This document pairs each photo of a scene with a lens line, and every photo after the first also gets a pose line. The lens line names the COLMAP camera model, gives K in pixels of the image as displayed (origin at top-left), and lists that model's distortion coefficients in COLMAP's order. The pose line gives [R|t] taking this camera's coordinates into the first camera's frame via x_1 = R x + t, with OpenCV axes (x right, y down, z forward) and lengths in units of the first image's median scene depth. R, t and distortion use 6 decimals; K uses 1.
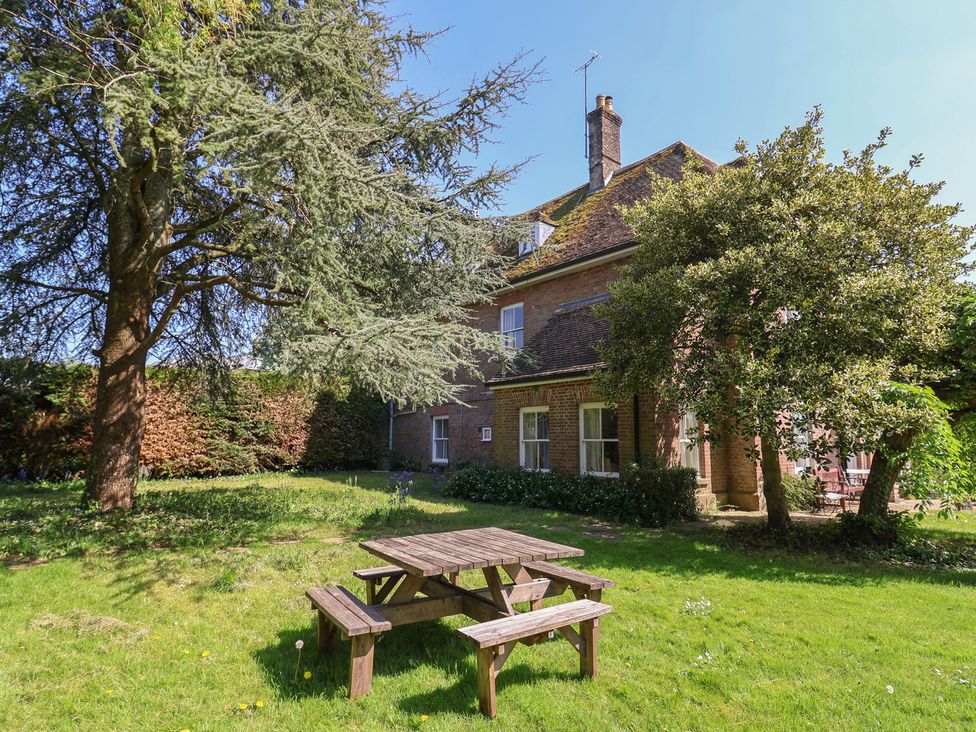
lens RADIAL K [[562.8, 0, 488.0], [0, 562.8, 366.0], [0, 0, 1]] dist [0.001057, -0.000205]
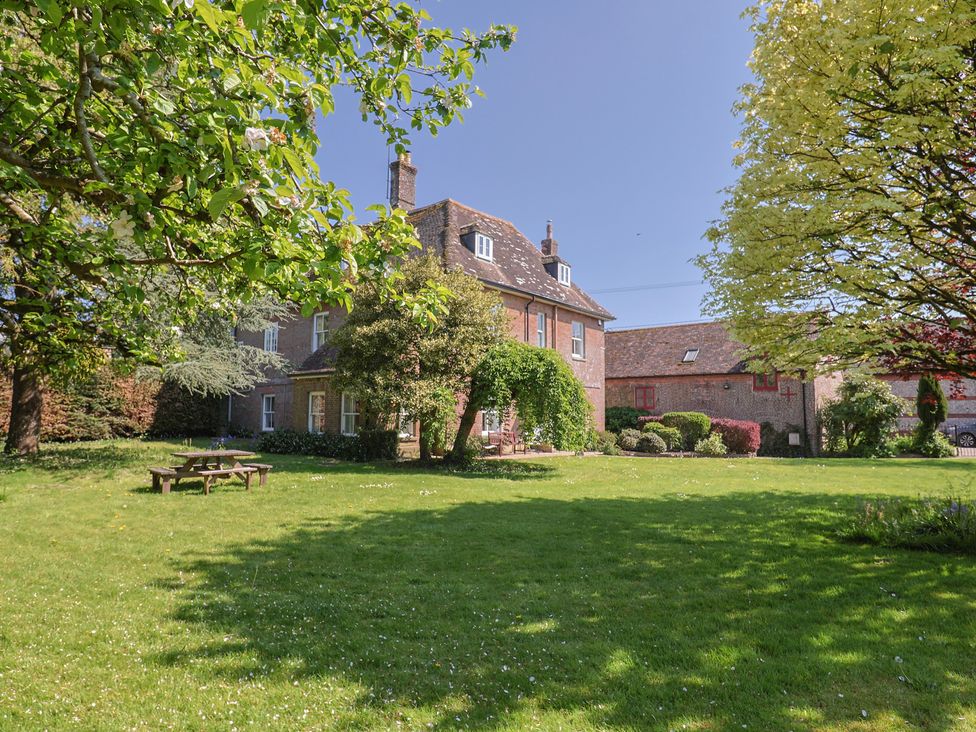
lens RADIAL K [[578.2, 0, 485.7], [0, 578.2, 371.0], [0, 0, 1]] dist [0.003678, -0.016931]
pose [[0.978891, 0.017053, 0.203669, 0.149735], [-0.028888, 0.998053, 0.055275, -0.058838], [-0.202330, -0.059992, 0.977478, -0.435615]]
